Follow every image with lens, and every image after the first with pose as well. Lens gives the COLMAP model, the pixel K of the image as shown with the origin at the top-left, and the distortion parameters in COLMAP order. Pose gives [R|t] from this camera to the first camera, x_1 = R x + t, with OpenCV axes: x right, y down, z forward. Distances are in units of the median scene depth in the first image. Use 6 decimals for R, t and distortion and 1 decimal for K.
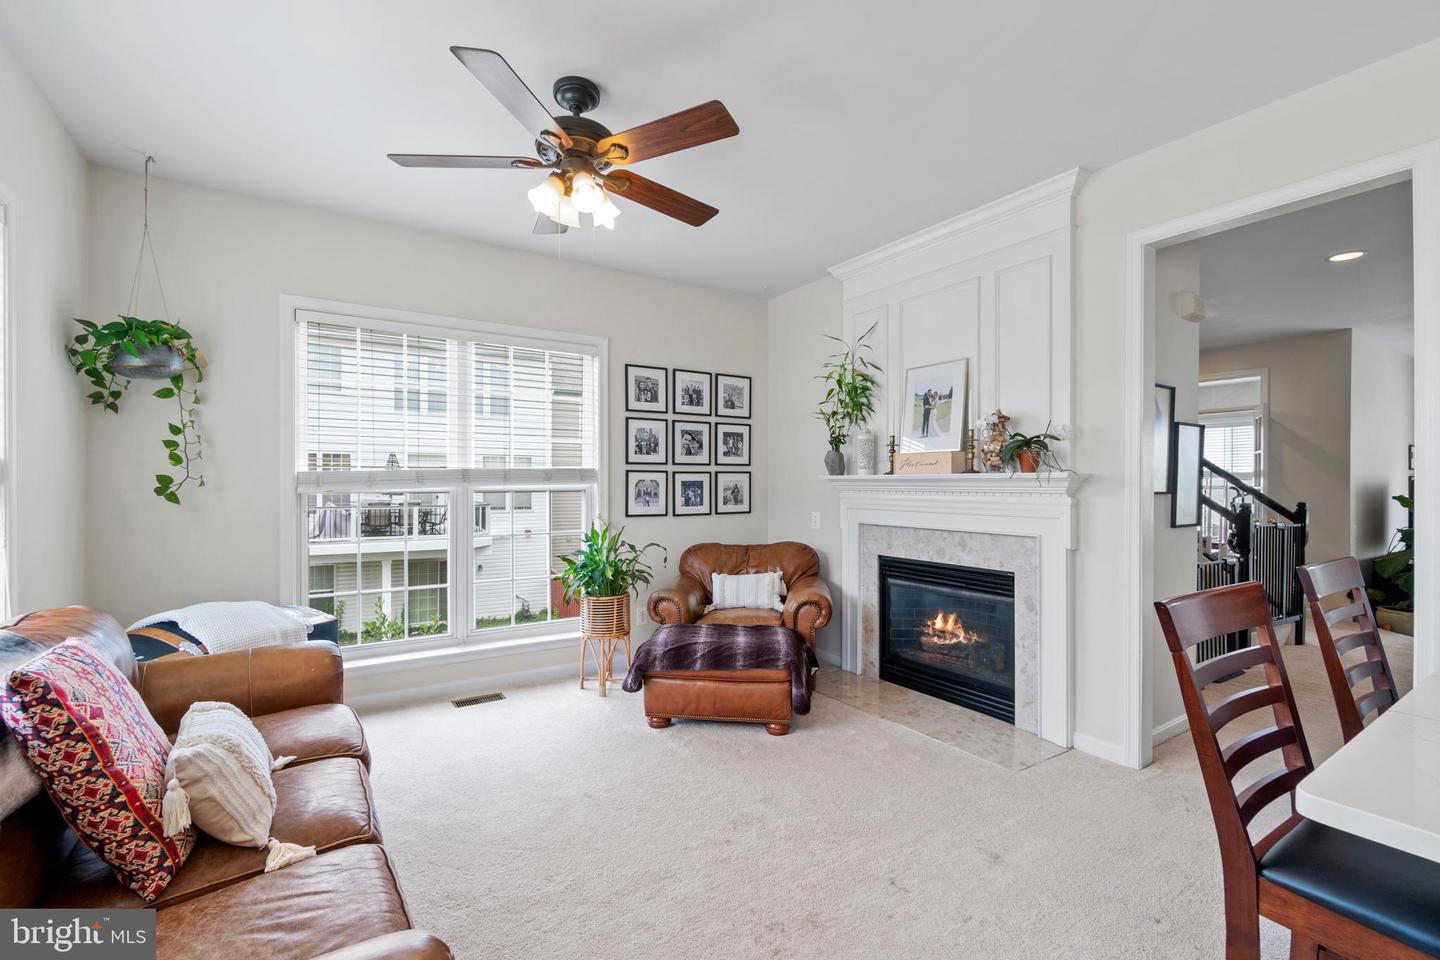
lens RADIAL K [[624.1, 0, 722.9], [0, 624.1, 481.3], [0, 0, 1]] dist [-0.000894, -0.000307]
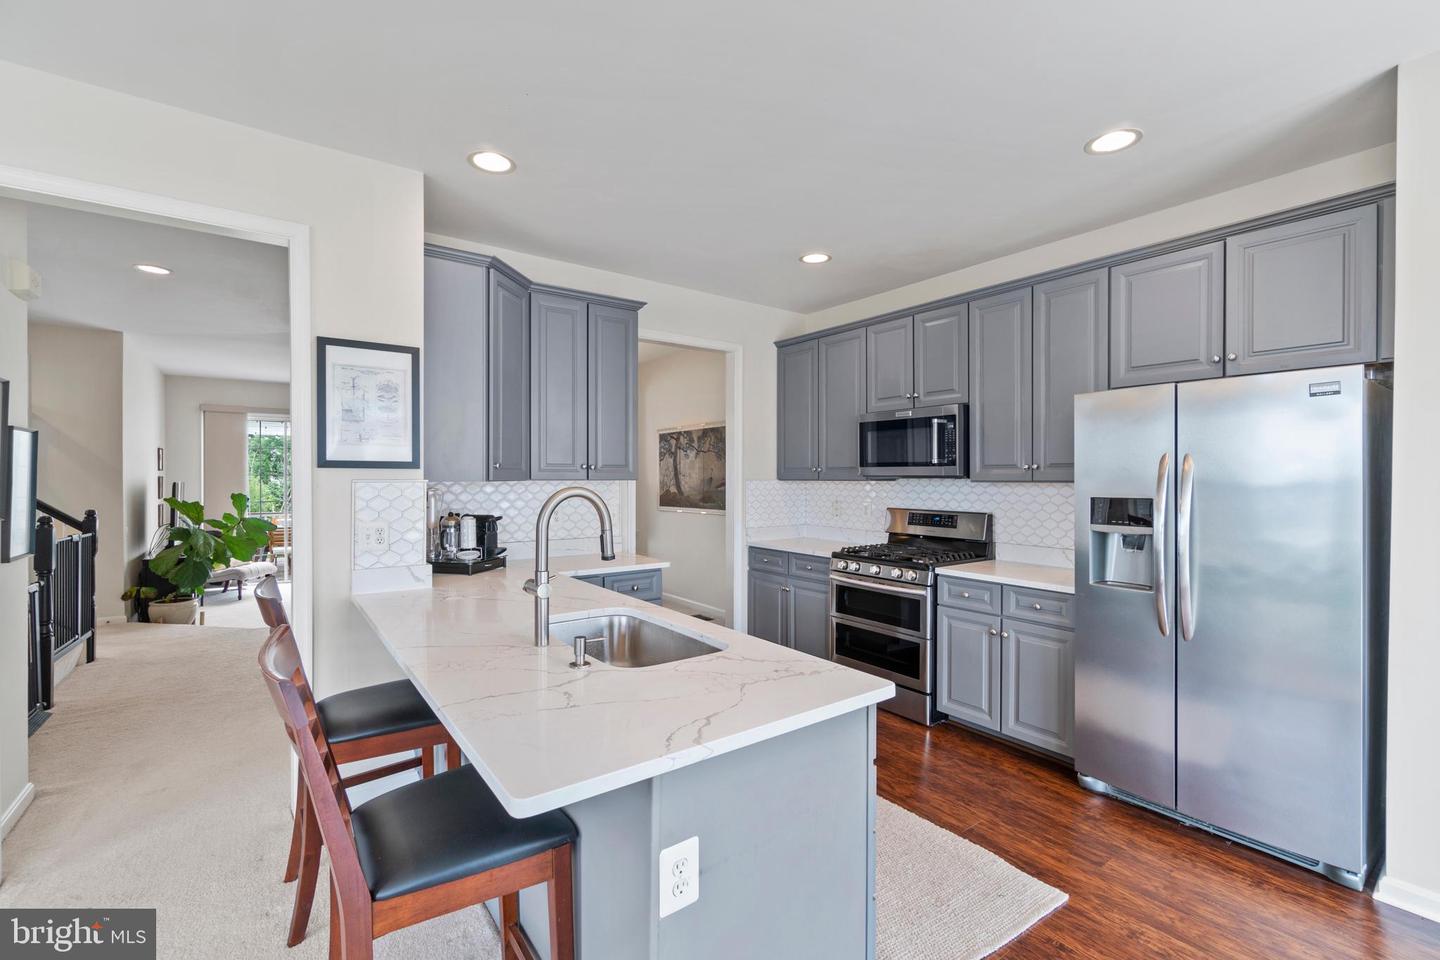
lens RADIAL K [[624.1, 0, 722.9], [0, 624.1, 481.3], [0, 0, 1]] dist [-0.000894, -0.000307]
pose [[-0.054342, -0.008685, 0.998485, -0.062006], [-0.008609, 0.999929, 0.008229, -0.028167], [-0.998485, -0.008149, -0.054413, 0.119094]]
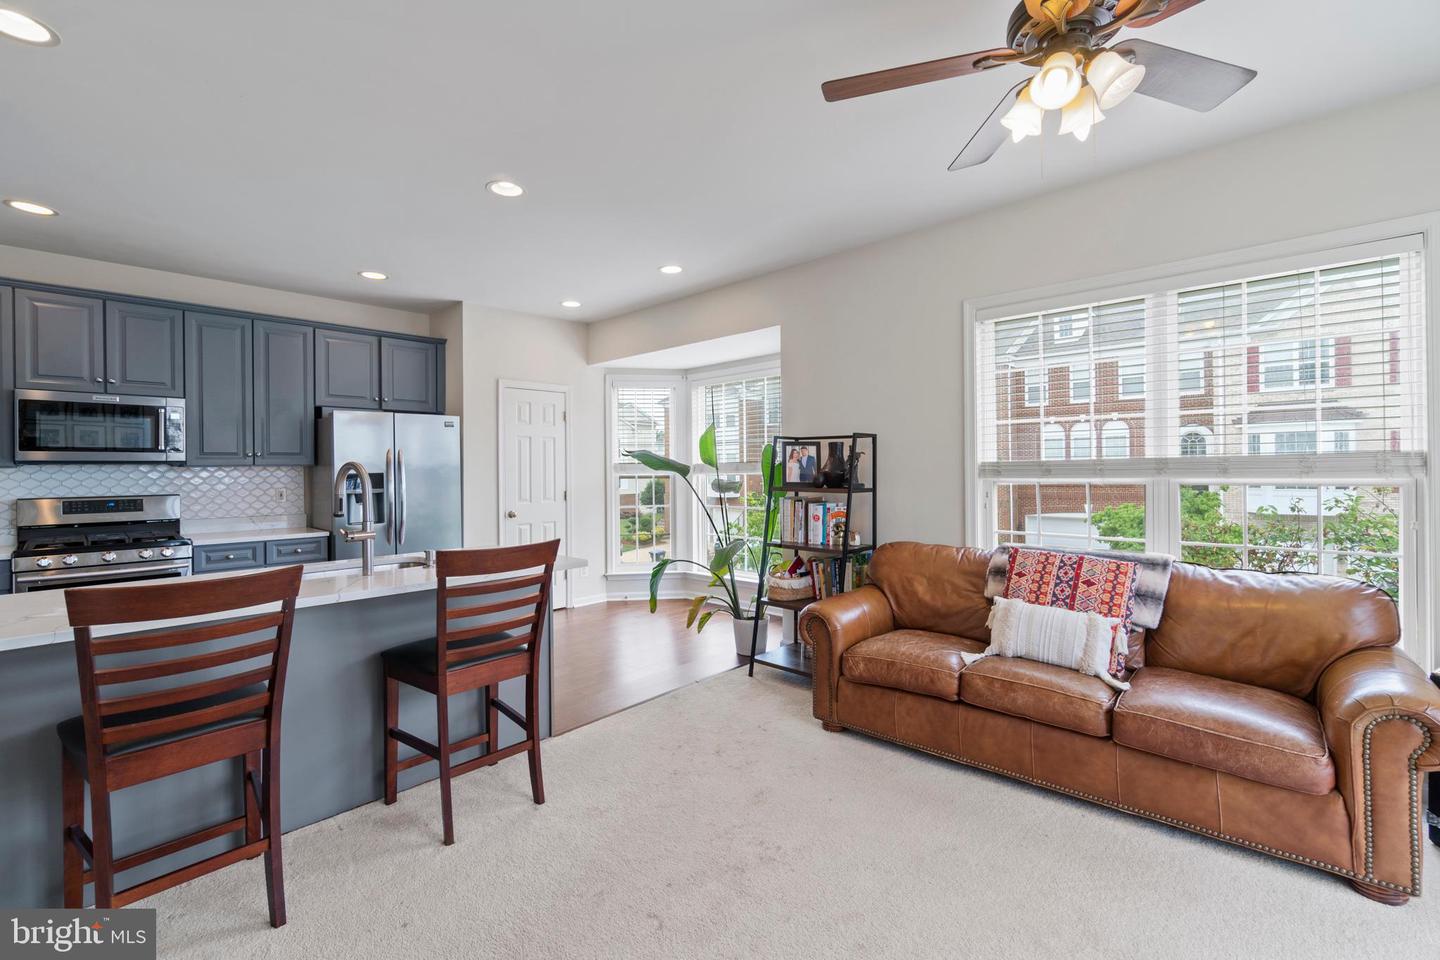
lens RADIAL K [[630.1, 0, 726.2], [0, 630.1, 471.5], [0, 0, 1]] dist [0.000130, 0.000635]
pose [[-0.972515, 0.008271, -0.232695, 0.169682], [0.009467, 0.999947, -0.004021, -0.004693], [0.232650, -0.006114, -0.972541, 0.879586]]
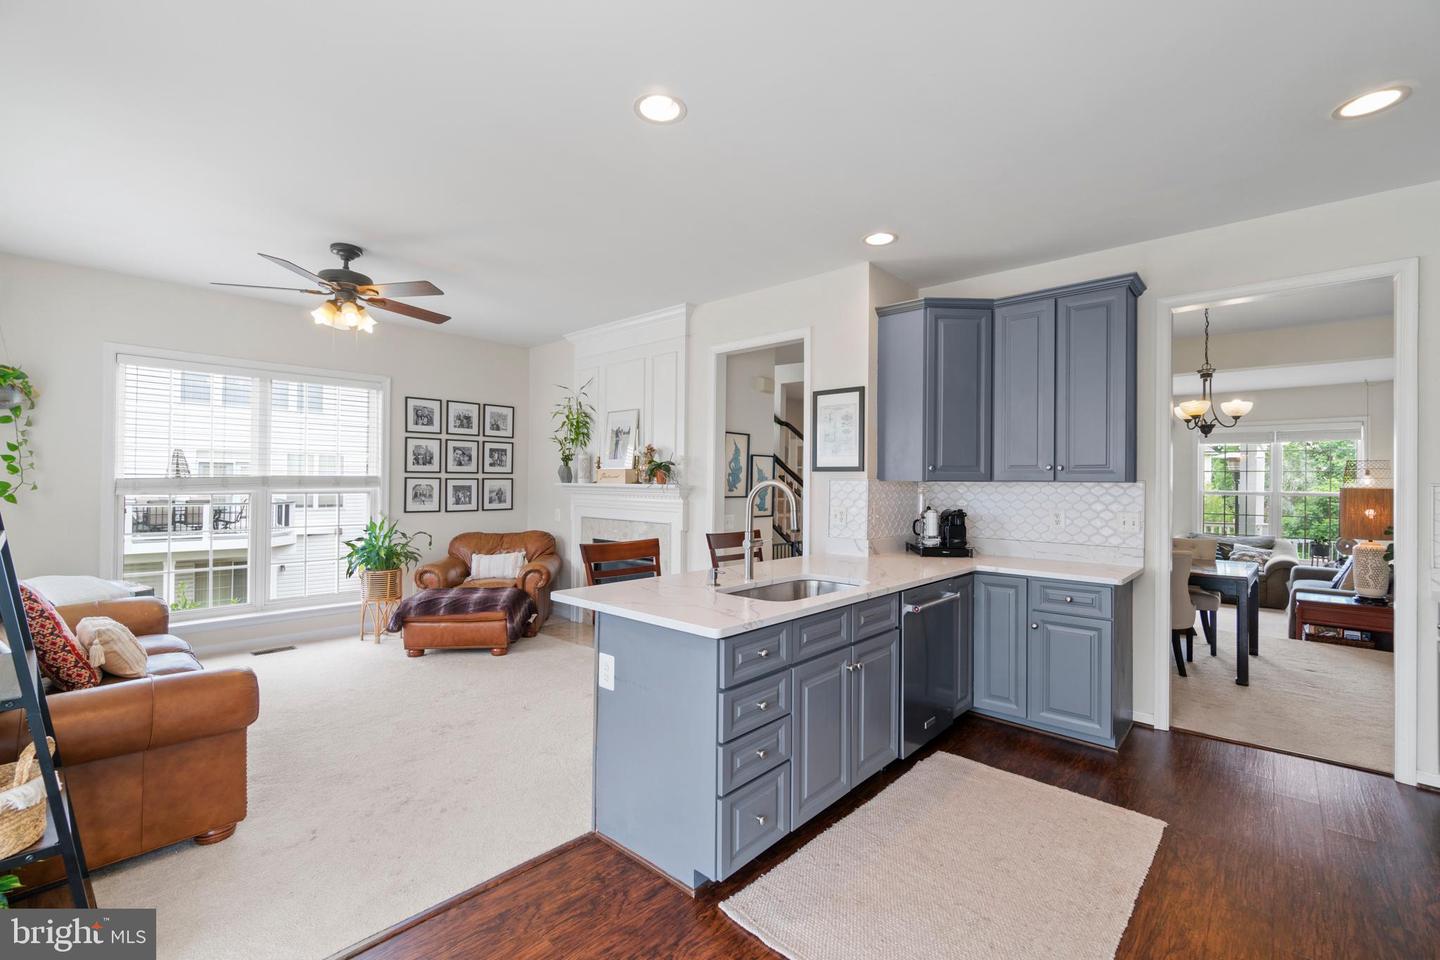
lens RADIAL K [[613.7, 0, 718.0], [0, 613.7, 476.8], [0, 0, 1]] dist [-0.001398, -0.000197]
pose [[0.970544, 0.010765, 0.240683, 0.174975], [-0.009884, 0.999939, -0.004868, -0.018952], [-0.240721, 0.002346, 0.970591, -0.415591]]
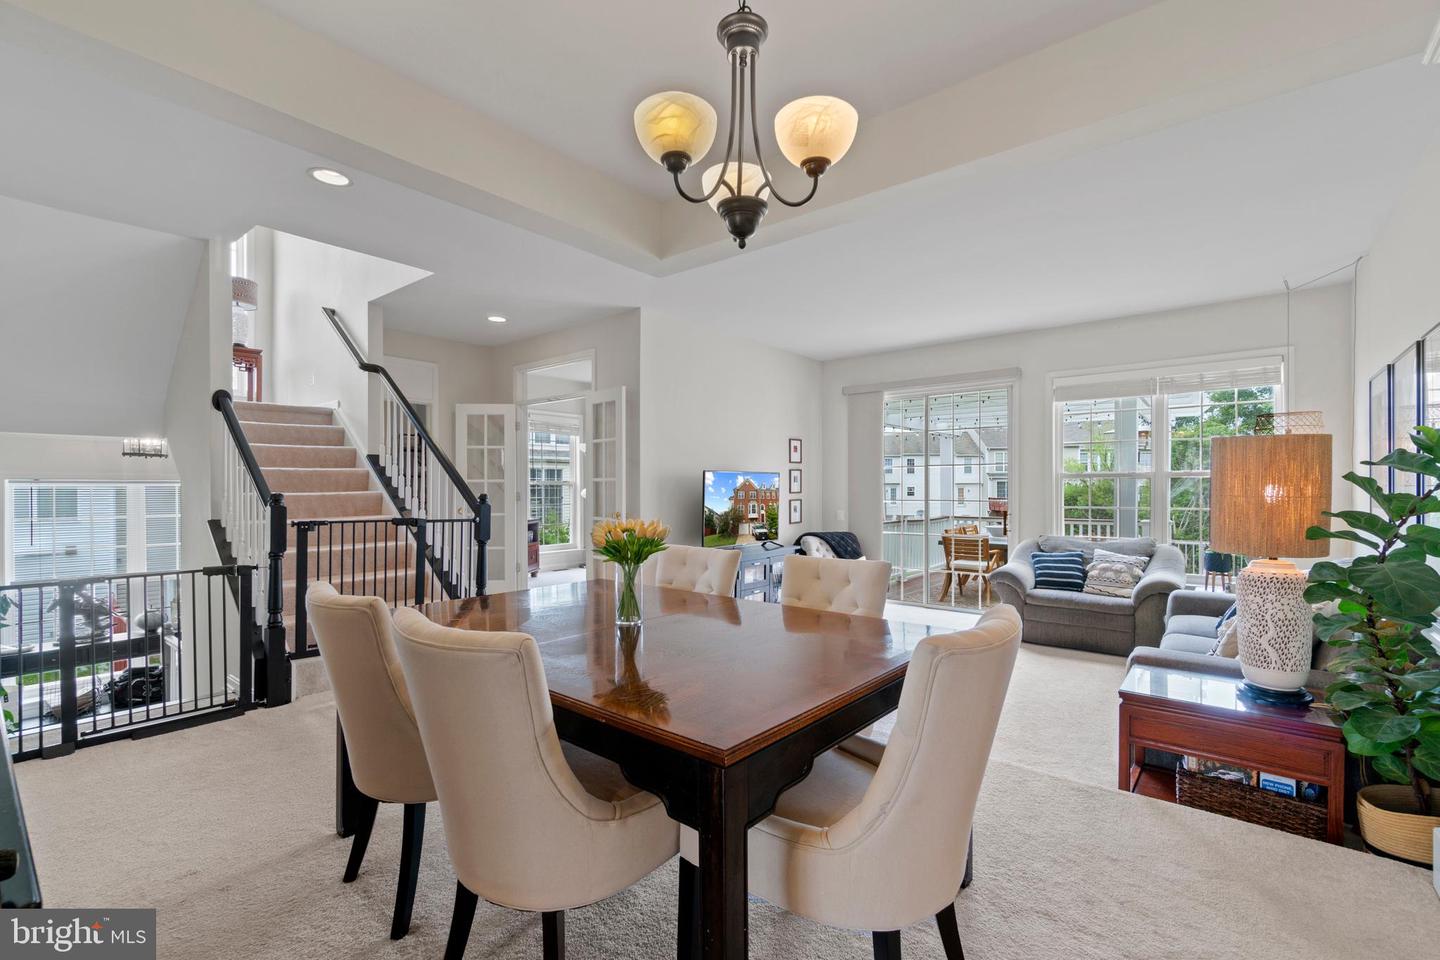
lens RADIAL K [[624.1, 0, 722.9], [0, 624.1, 481.3], [0, 0, 1]] dist [-0.000894, -0.000307]
pose [[0.955537, 0.002055, 0.294866, 1.160541], [-0.000789, 0.999990, -0.004414, 0.029636], [-0.294872, 0.003985, 0.955529, 0.103025]]
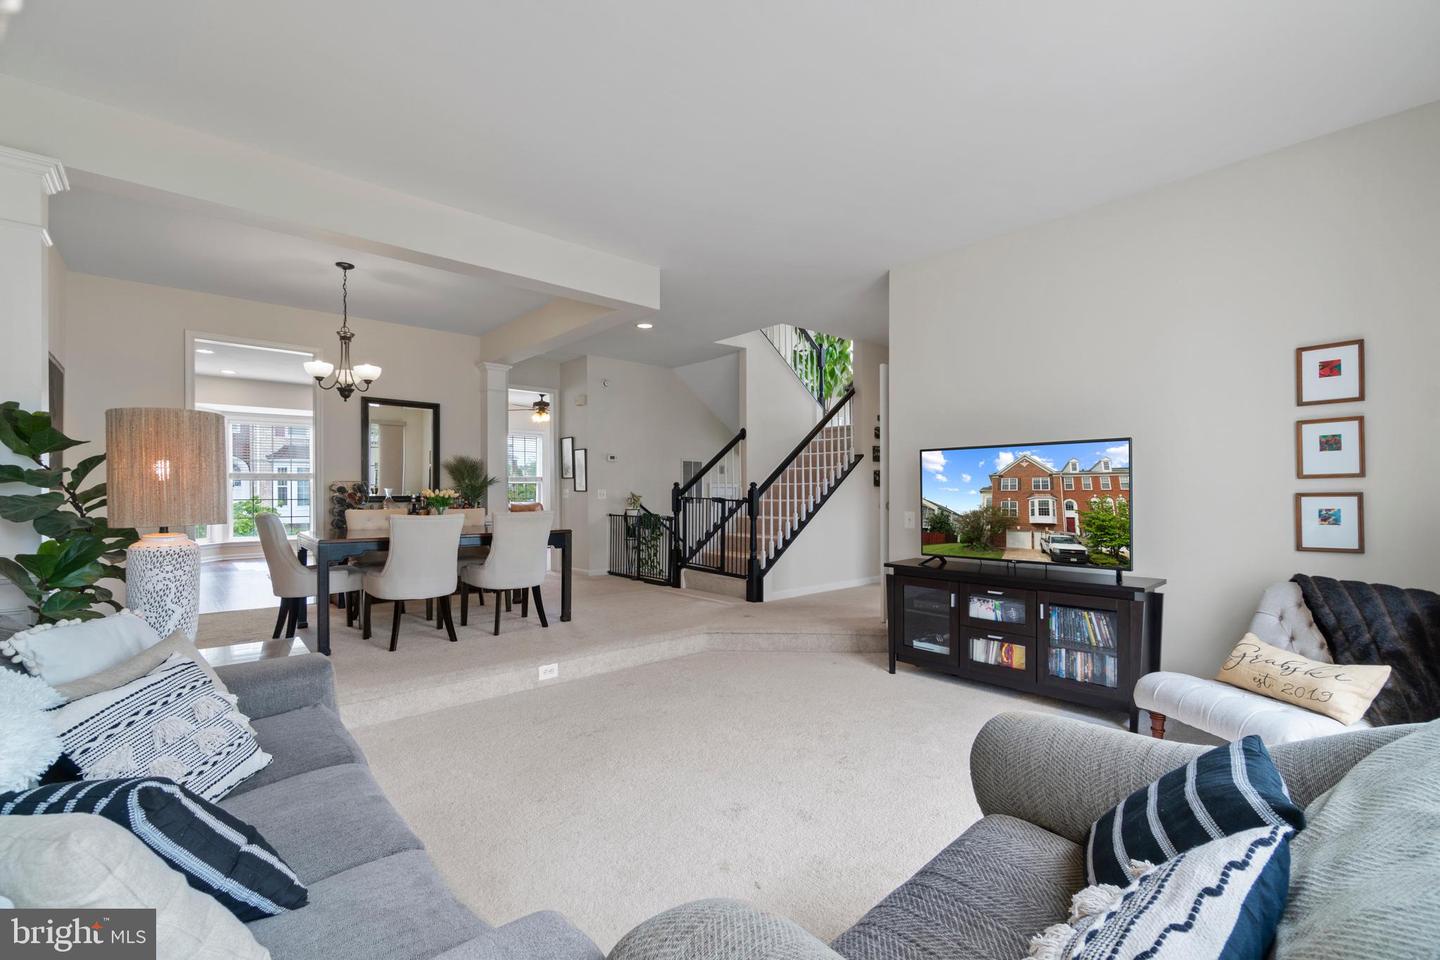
lens RADIAL K [[626.9, 0, 722.7], [0, 626.9, 492.7], [0, 0, 1]] dist [0.000888, 0.000129]
pose [[0.137380, -0.003829, -0.990511, 2.422016], [0.011066, 0.999936, -0.002331, 0.063949], [0.990457, -0.010641, 0.137413, 0.899671]]
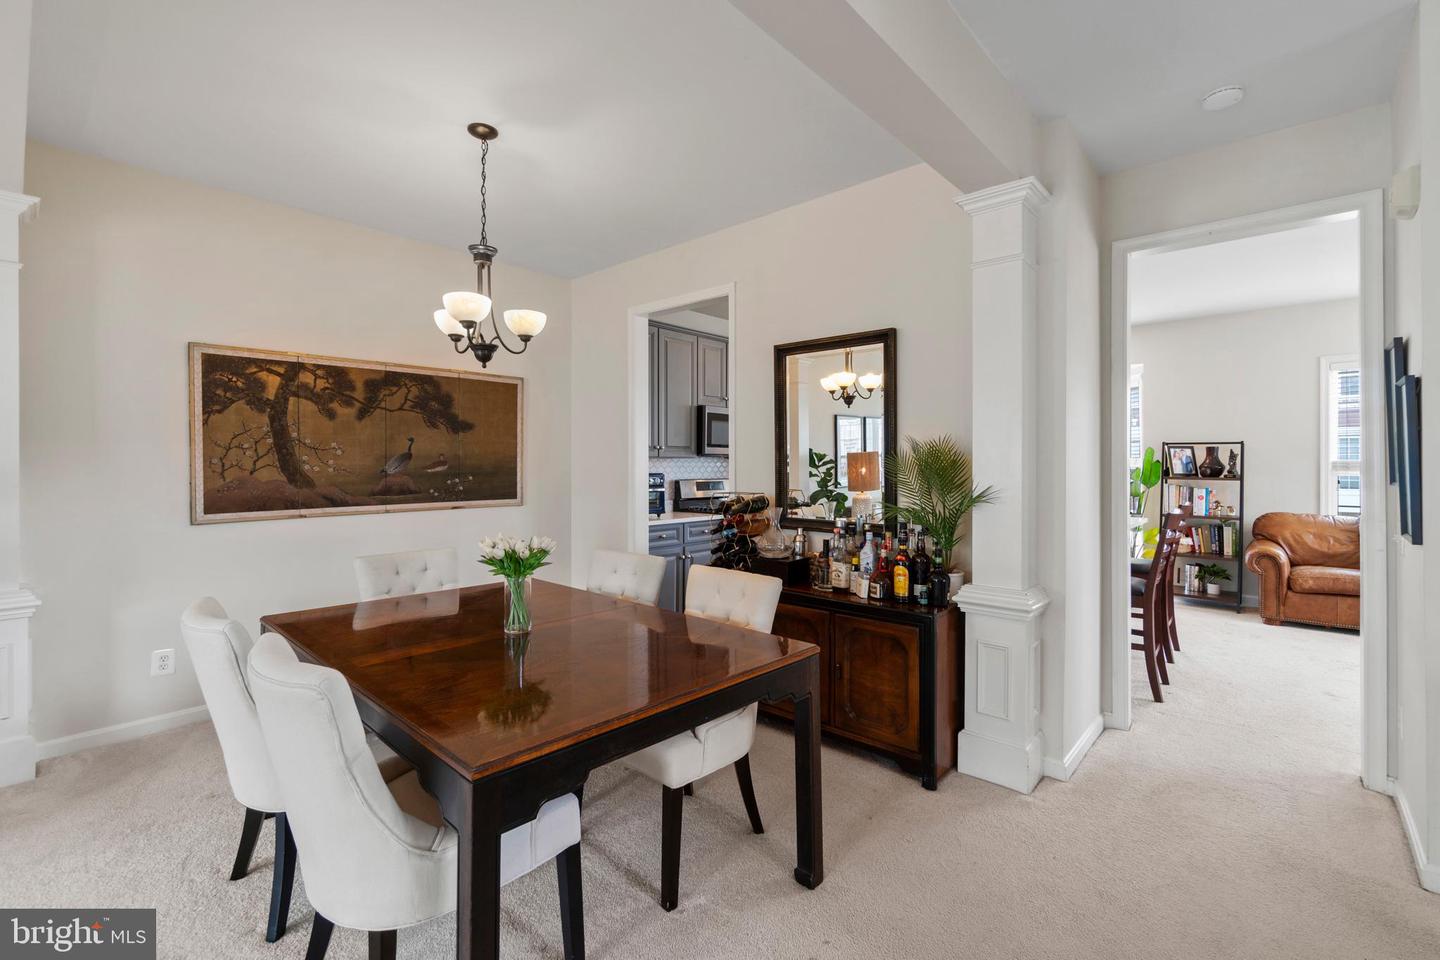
lens RADIAL K [[638.2, 0, 723.4], [0, 638.2, 468.3], [0, 0, 1]] dist [-0.002294, -0.000361]
pose [[-0.964662, -0.000128, -0.263490, 1.201592], [-0.000068, 1.000000, -0.000239, -0.002229], [0.263490, -0.000212, -0.964662, 1.083295]]
